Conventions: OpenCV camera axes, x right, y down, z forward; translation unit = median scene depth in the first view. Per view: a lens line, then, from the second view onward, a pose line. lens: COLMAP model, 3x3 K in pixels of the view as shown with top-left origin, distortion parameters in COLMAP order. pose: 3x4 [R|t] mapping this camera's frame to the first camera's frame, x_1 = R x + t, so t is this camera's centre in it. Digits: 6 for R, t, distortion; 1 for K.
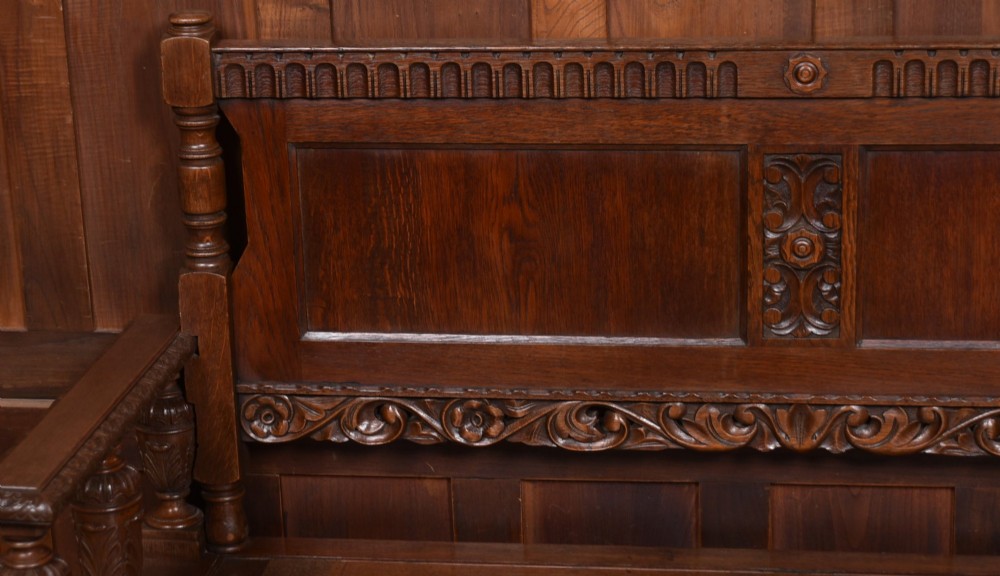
lens RADIAL K [[2246.5, 0, 479.6], [0, 2246.5, 308.3], [0, 0, 1]] dist [-0.063588, 0.708248]
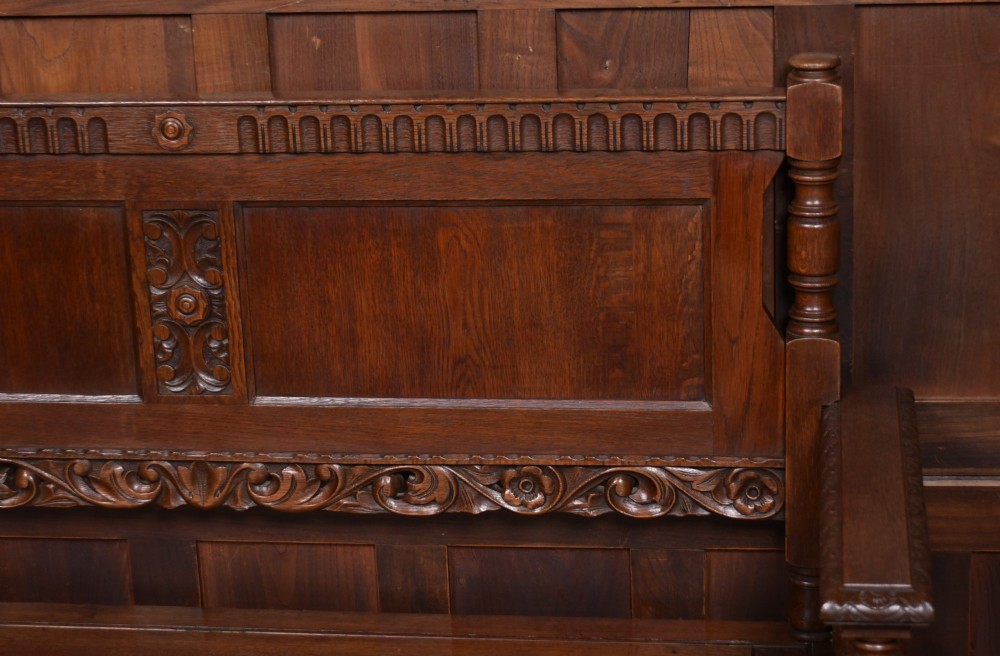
lens RADIAL K [[2253.5, 0, 501.1], [0, 2253.5, 382.8], [0, 0, 1]] dist [-0.007589, 0.128368]
pose [[0.999998, -0.000639, 0.002004, 0.272965], [0.000620, 0.999955, 0.009480, -0.001493], [-0.002010, -0.009479, 0.999953, -0.000509]]
